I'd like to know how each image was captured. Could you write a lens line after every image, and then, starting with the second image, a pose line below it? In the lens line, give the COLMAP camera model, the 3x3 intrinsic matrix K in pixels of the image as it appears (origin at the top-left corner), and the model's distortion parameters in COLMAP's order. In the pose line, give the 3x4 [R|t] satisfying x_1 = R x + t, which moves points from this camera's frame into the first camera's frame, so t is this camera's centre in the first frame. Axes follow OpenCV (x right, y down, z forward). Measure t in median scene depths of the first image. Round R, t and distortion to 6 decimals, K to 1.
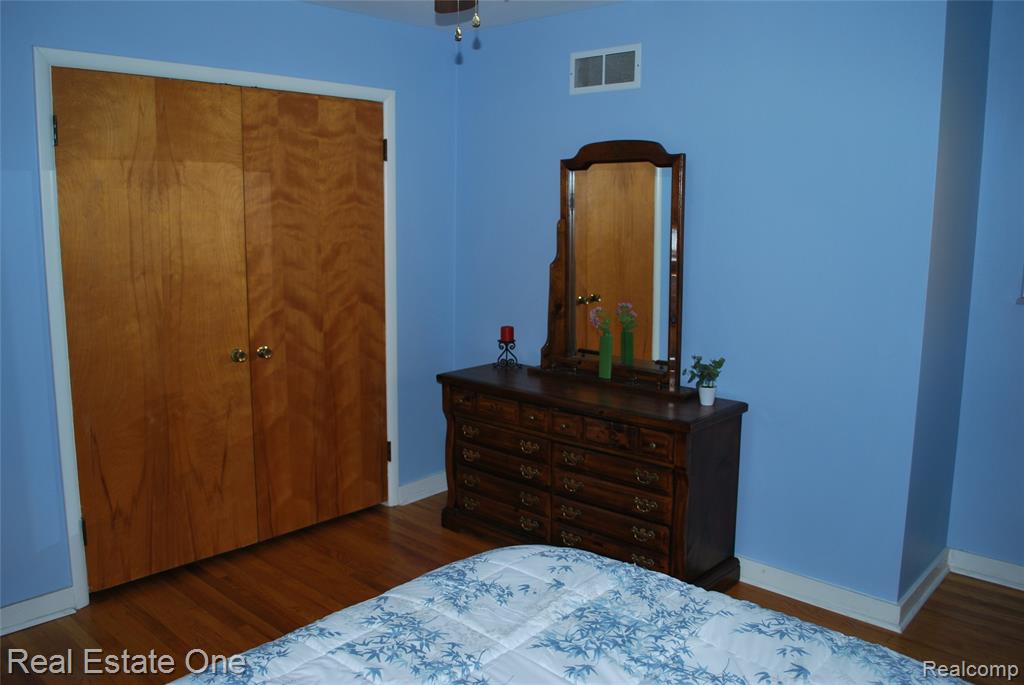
lens RADIAL K [[785.4, 0, 512.0], [0, 785.4, 342.5], [0, 0, 1]] dist [-0.125087, 0.006953]
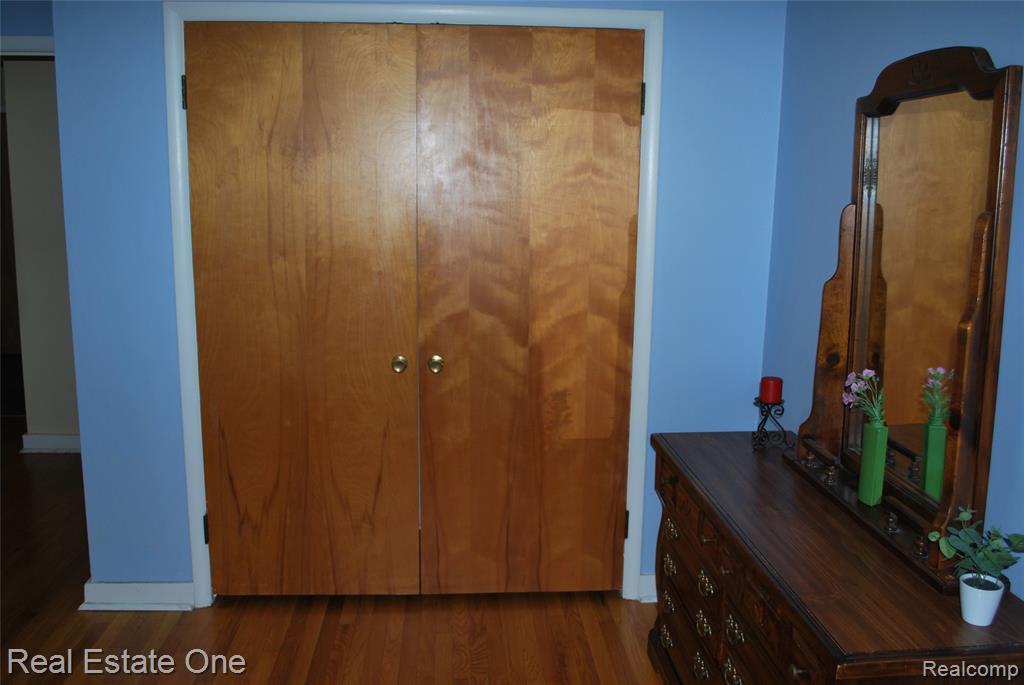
lens RADIAL K [[859.8, 0, 512.0], [0, 859.8, 342.5], [0, 0, 1]] dist [-0.103905, -0.003569]
pose [[0.729002, 0.125156, -0.672972, 0.326401], [-0.118909, 0.991350, 0.055557, -0.067769], [0.674104, 0.039521, 0.737578, 0.415505]]
